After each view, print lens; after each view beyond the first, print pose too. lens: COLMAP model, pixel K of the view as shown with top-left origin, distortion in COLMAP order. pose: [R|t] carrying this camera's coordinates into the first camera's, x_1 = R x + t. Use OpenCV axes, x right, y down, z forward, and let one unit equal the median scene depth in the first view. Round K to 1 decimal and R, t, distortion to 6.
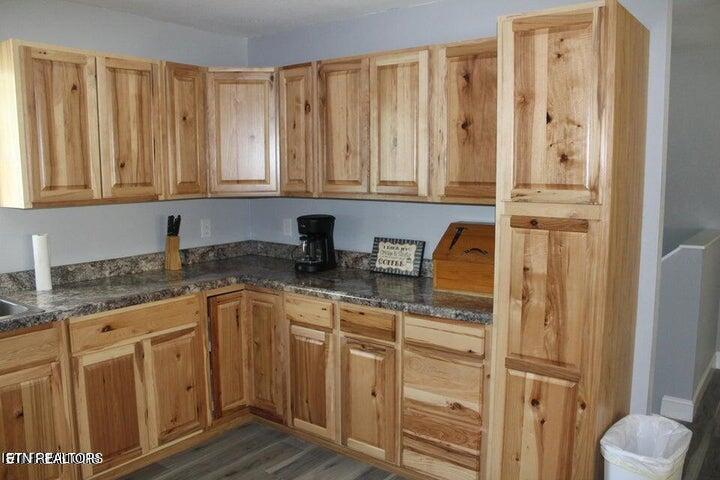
lens RADIAL K [[595.2, 0, 360.0], [0, 595.2, 240.0], [0, 0, 1]] dist [-0.116314, 0.013770]
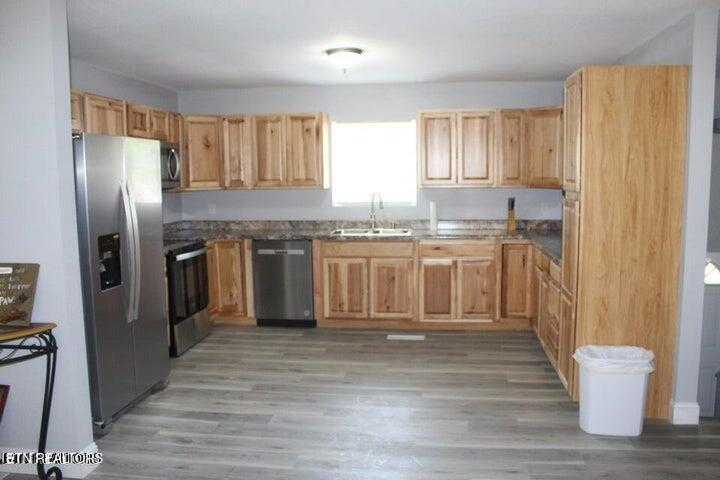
lens RADIAL K [[595.2, 0, 360.0], [0, 595.2, 240.0], [0, 0, 1]] dist [-0.116314, 0.013770]
pose [[0.488780, 0.099248, -0.866743, 1.116997], [-0.091618, 0.993854, 0.062138, 0.015163], [0.867583, 0.049037, 0.494868, -0.242666]]
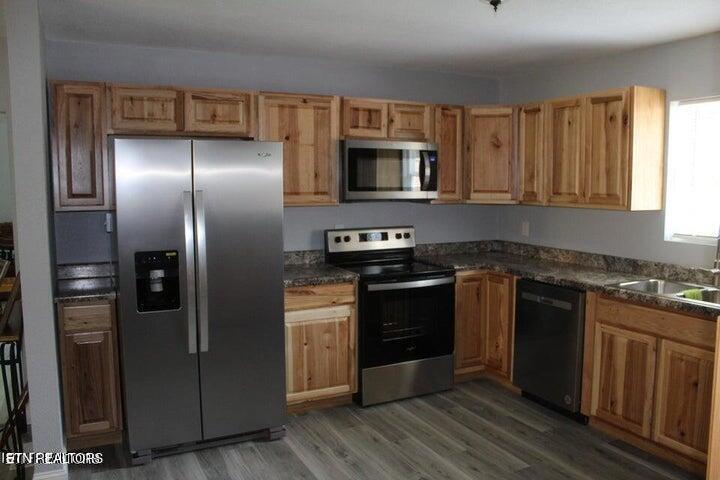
lens RADIAL K [[595.2, 0, 360.0], [0, 595.2, 240.0], [0, 0, 1]] dist [-0.116314, 0.013770]
pose [[-0.438708, 0.096701, -0.893411, 0.634902], [-0.098512, 0.983026, 0.154775, -0.094290], [0.893214, 0.155913, -0.421735, 0.659988]]
